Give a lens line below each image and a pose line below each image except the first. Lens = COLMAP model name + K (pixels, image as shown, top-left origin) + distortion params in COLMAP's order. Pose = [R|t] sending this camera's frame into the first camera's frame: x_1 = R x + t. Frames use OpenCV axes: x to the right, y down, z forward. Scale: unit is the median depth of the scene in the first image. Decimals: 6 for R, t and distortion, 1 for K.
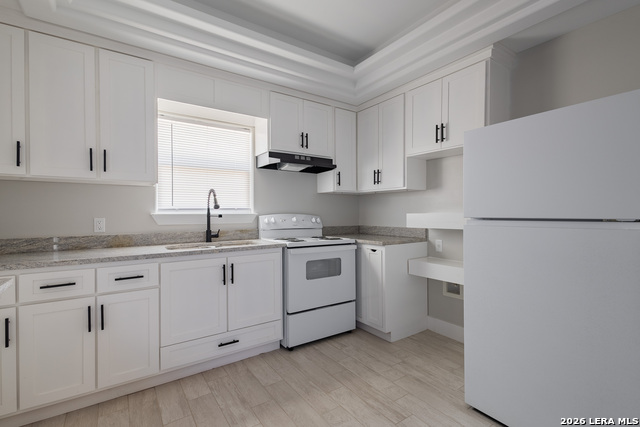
lens RADIAL K [[294.4, 0, 319.4], [0, 294.4, 213.8], [0, 0, 1]] dist [0.004805, 0.000827]
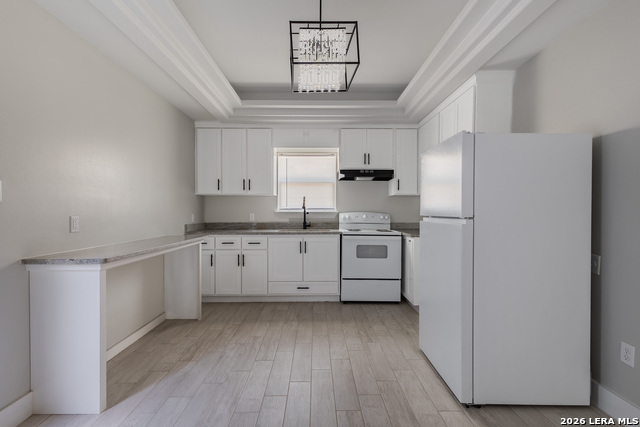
lens RADIAL K [[294.4, 0, 319.9], [0, 294.4, 213.0], [0, 0, 1]] dist [0.004805, 0.000827]
pose [[0.829298, 0.009817, -0.558721, 0.593928], [-0.006844, 0.999949, 0.007411, -0.005196], [0.558765, -0.002322, 0.829323, -0.291874]]
